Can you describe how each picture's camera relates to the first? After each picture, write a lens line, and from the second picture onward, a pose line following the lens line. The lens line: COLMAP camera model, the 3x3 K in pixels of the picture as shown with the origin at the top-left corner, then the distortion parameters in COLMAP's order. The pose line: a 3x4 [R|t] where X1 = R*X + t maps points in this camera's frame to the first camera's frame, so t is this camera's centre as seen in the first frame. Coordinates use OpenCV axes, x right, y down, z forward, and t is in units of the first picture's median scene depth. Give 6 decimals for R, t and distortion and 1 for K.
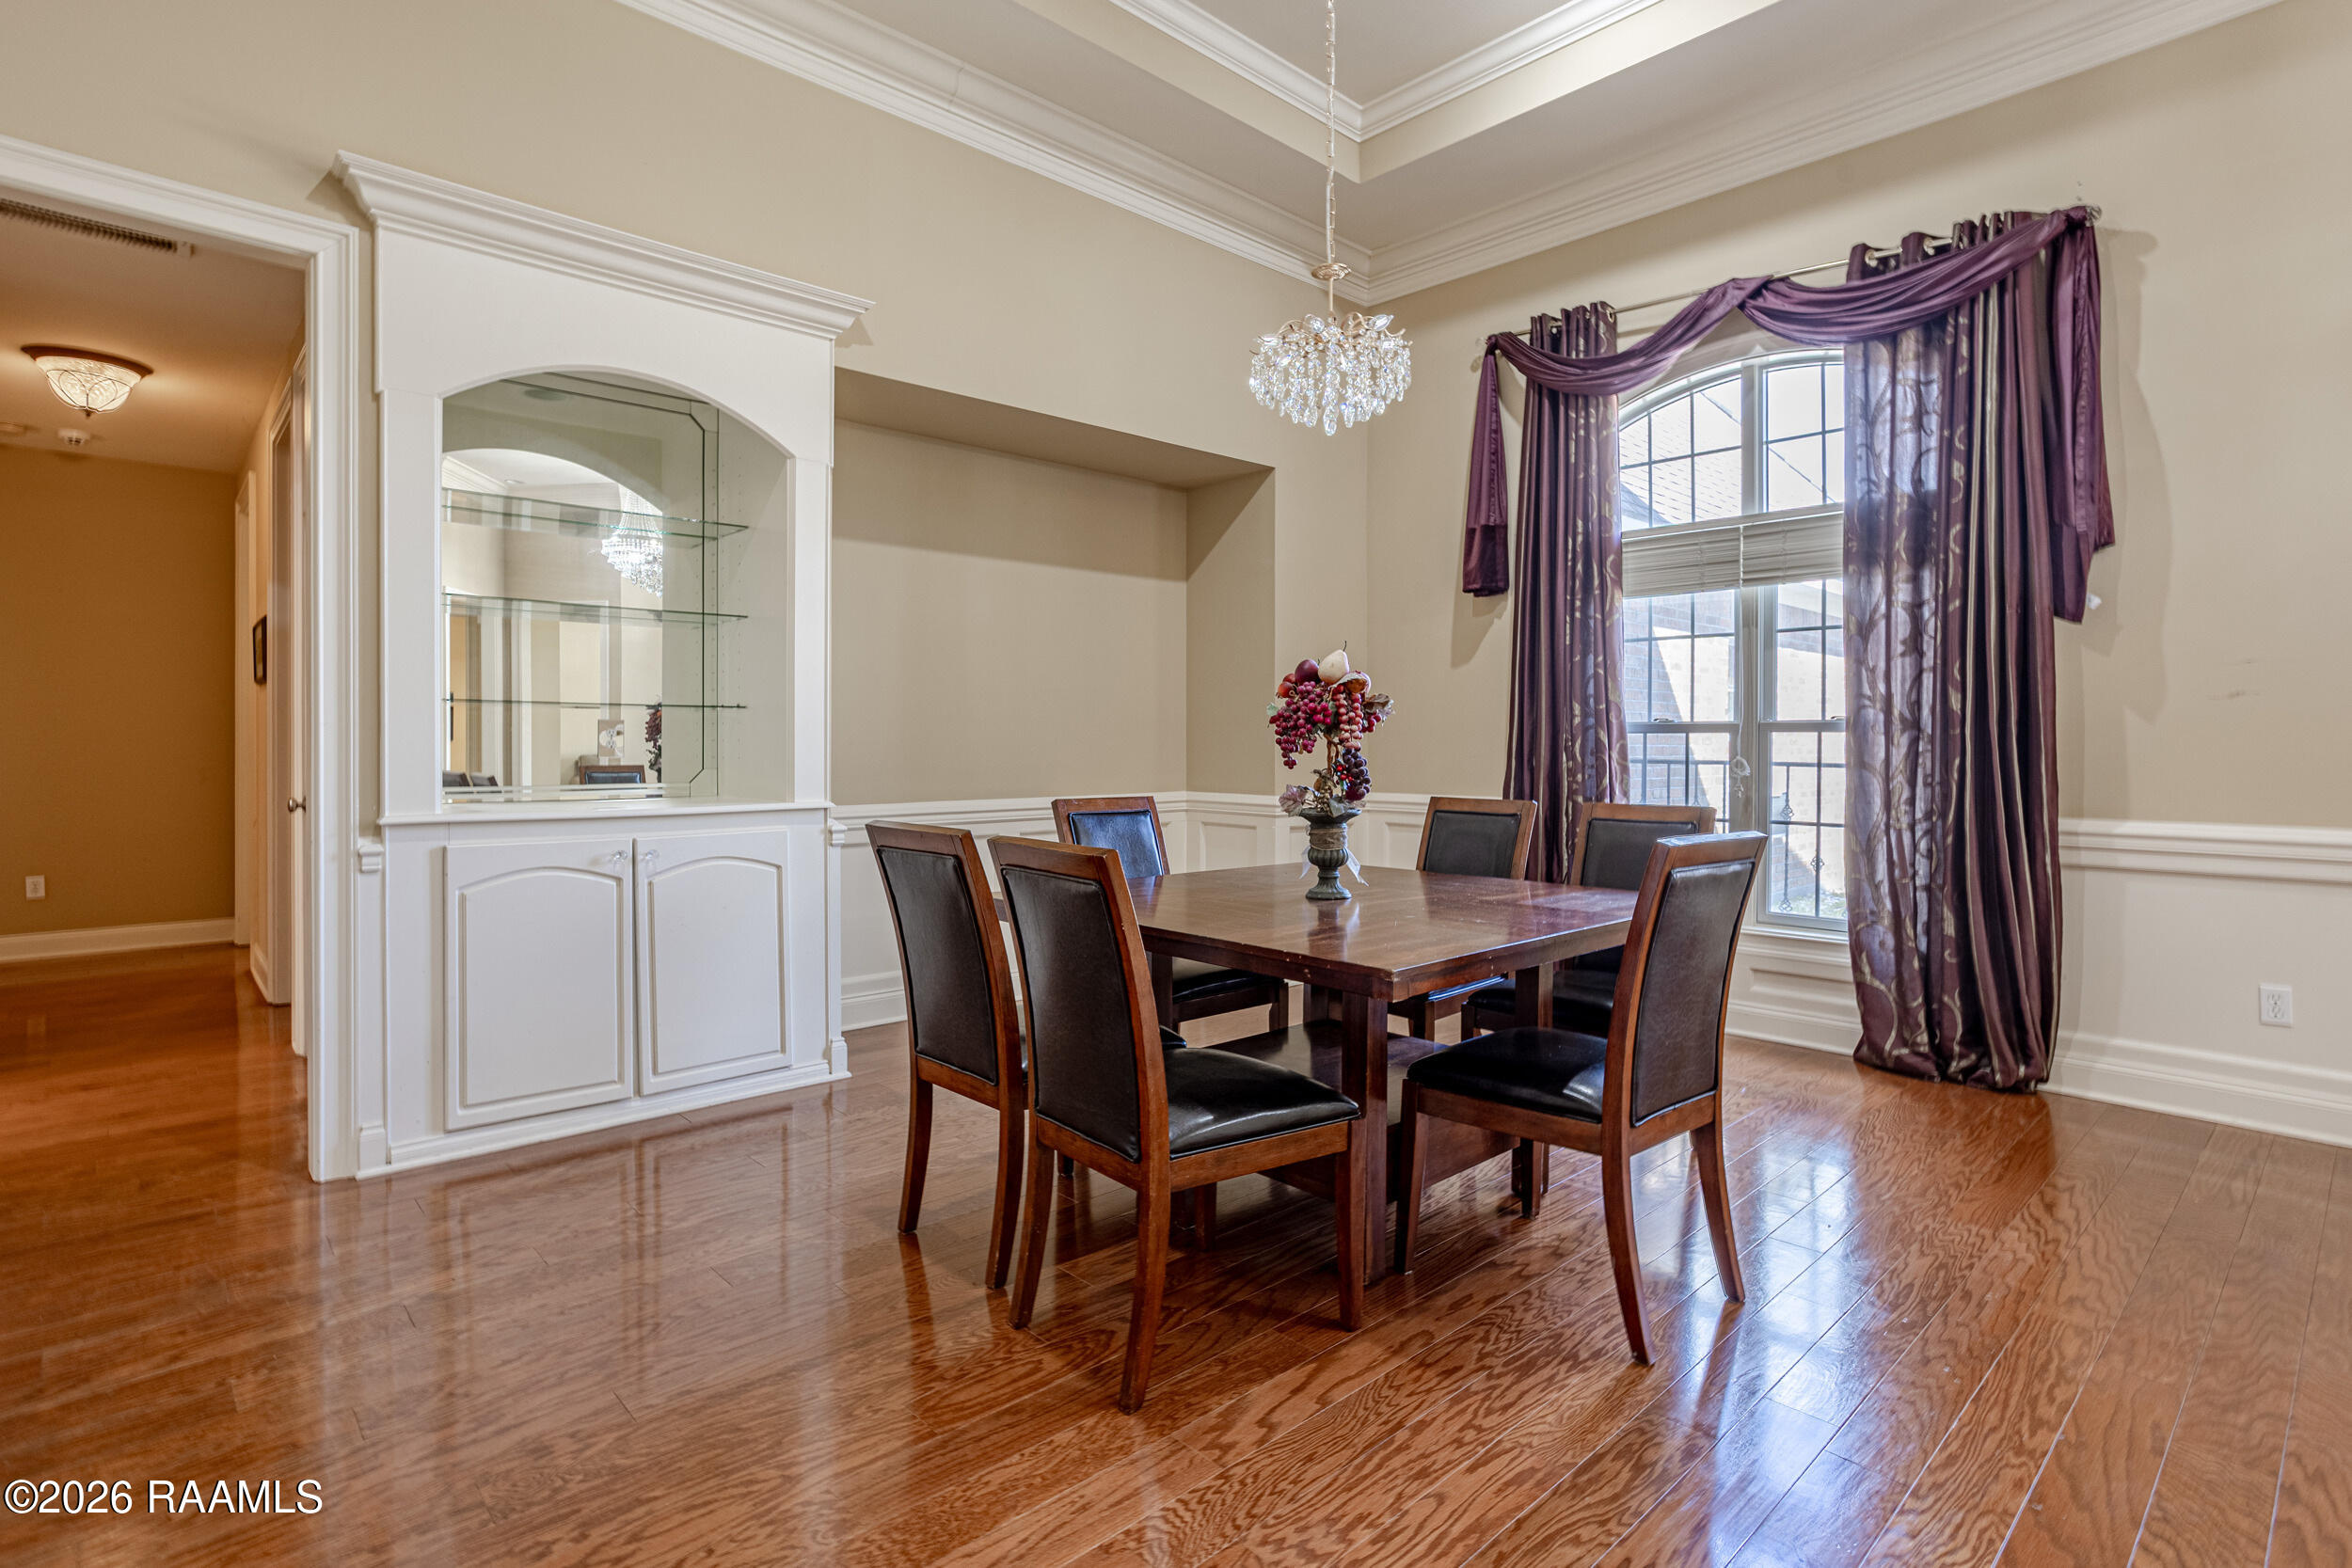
lens RADIAL K [[1152.5, 0, 1169.8], [0, 1152.5, 752.7], [0, 0, 1]] dist [-0.057466, 0.037254]
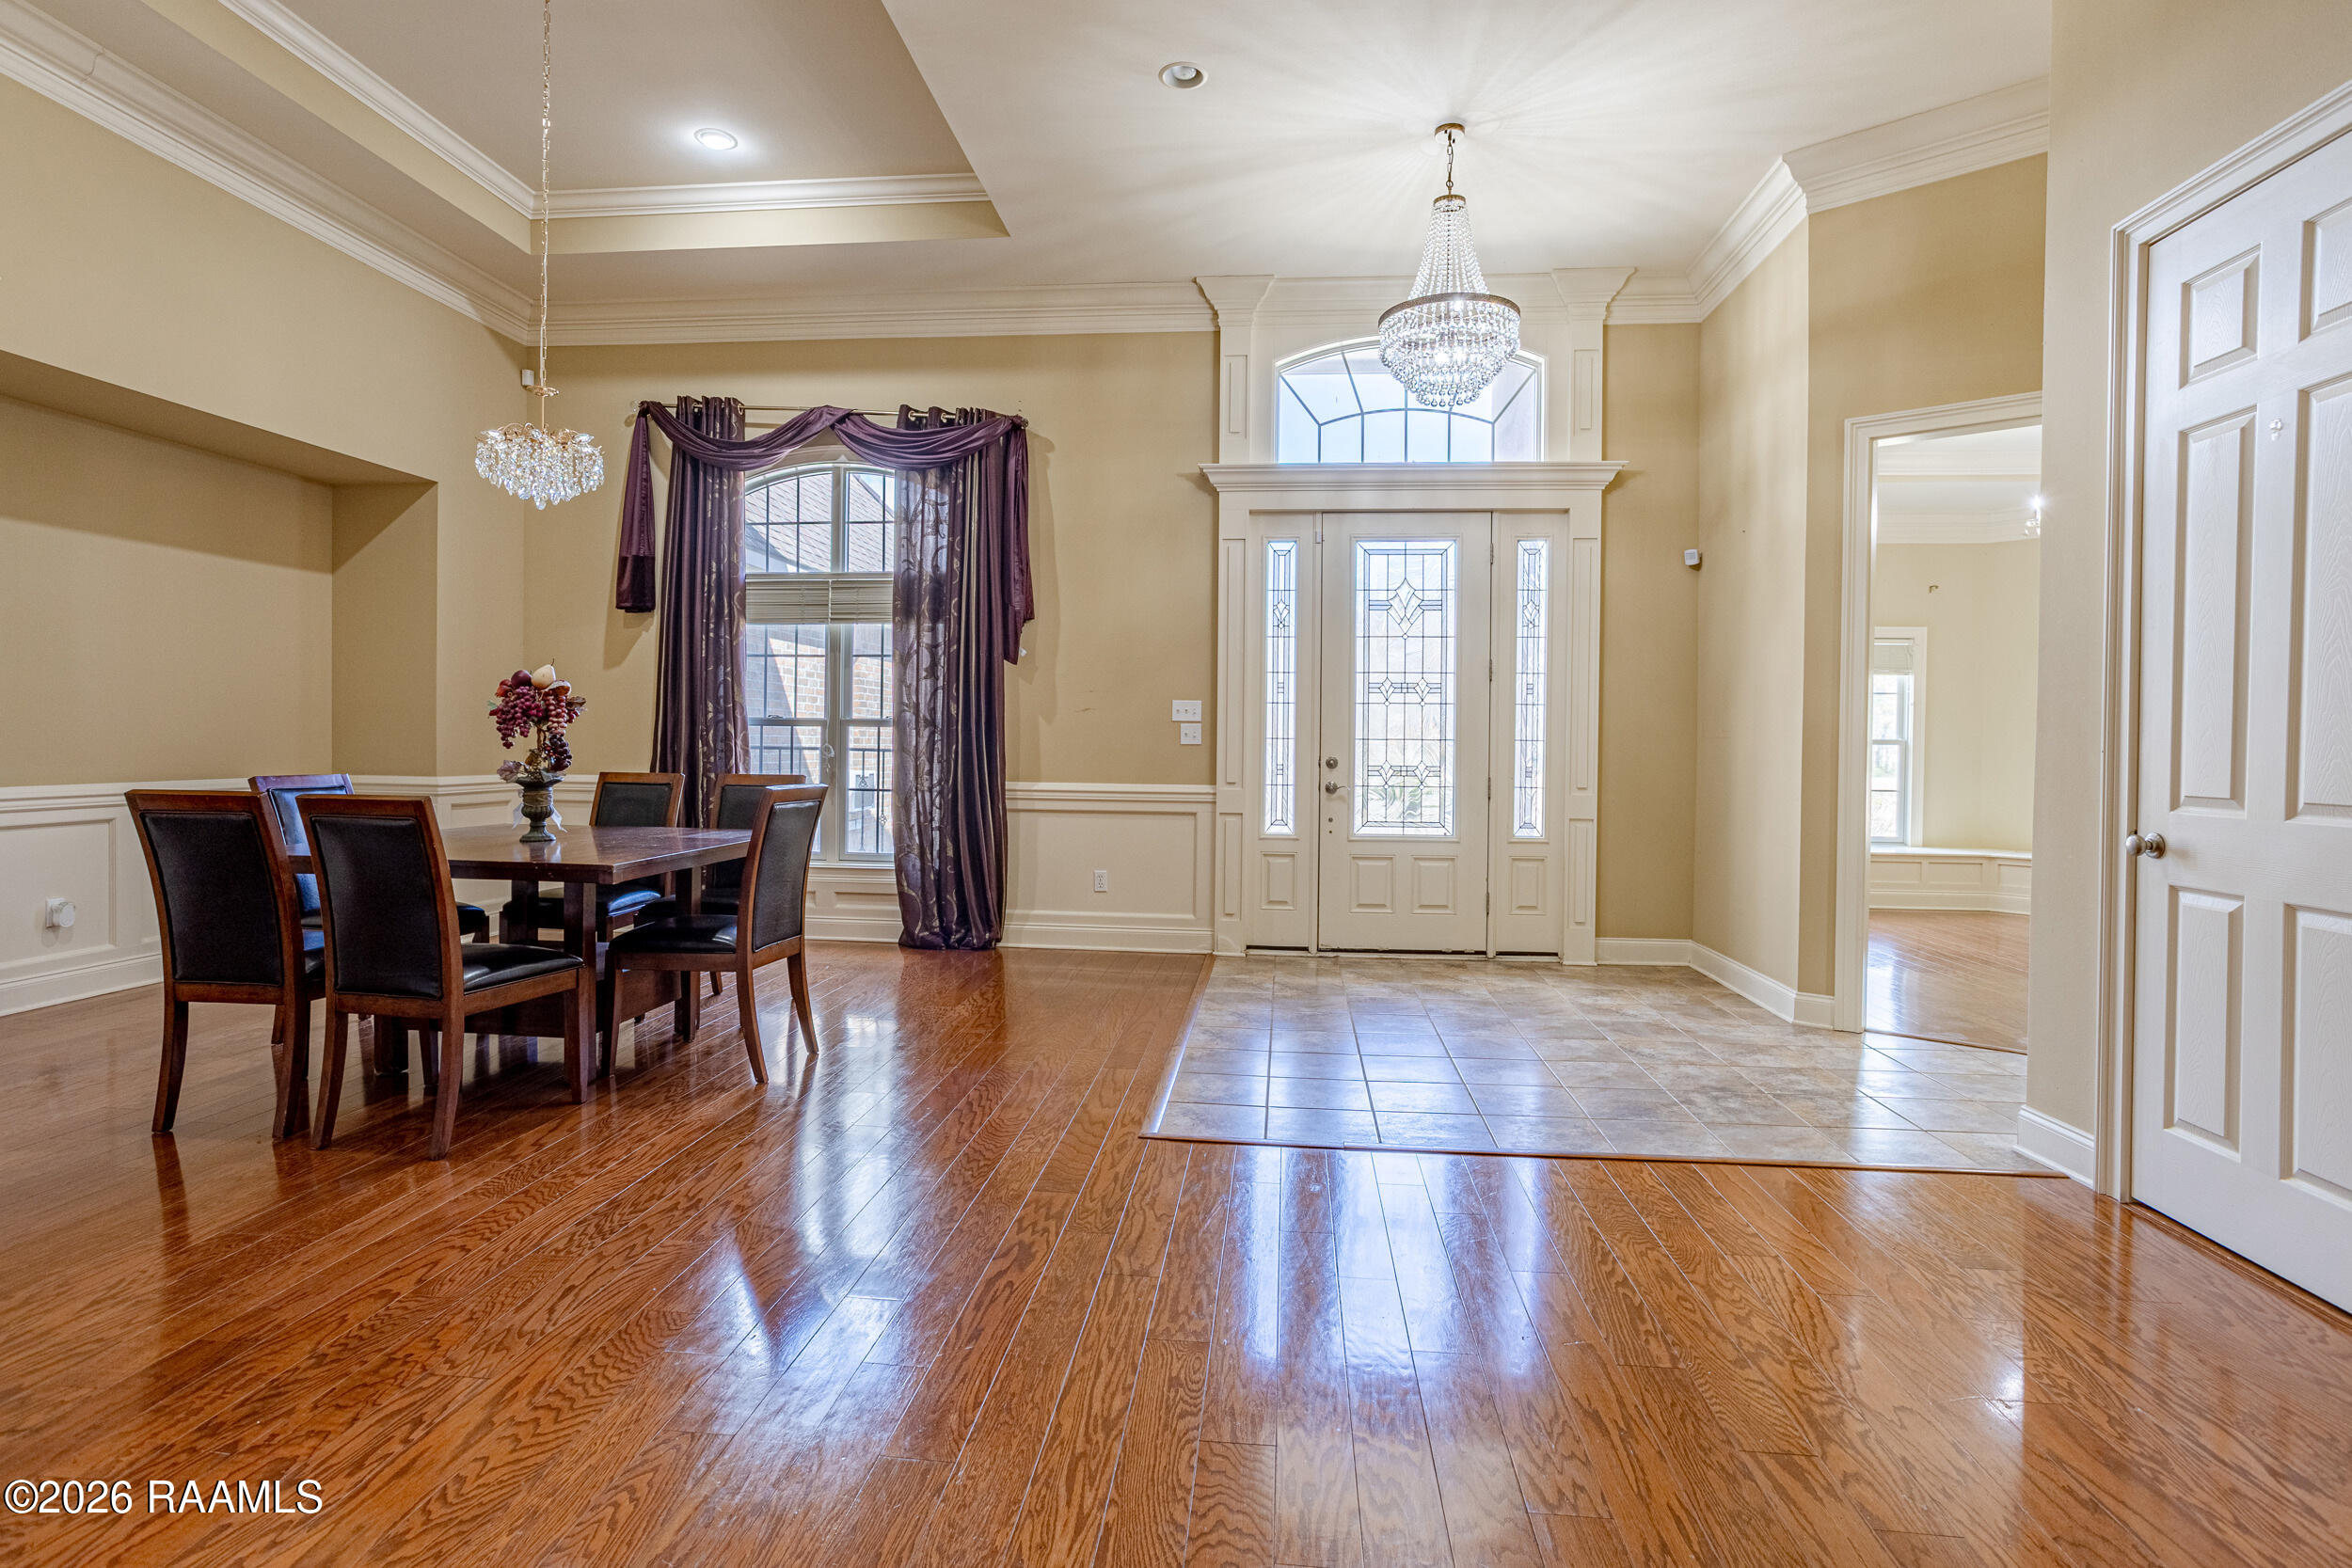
lens RADIAL K [[1152.5, 0, 1169.8], [0, 1152.5, 752.7], [0, 0, 1]] dist [-0.057466, 0.037254]
pose [[0.742096, 0.000110, 0.670294, -0.156860], [-0.005425, 0.999968, 0.005842, 0.004686], [-0.670272, -0.007971, 0.742073, -0.388109]]
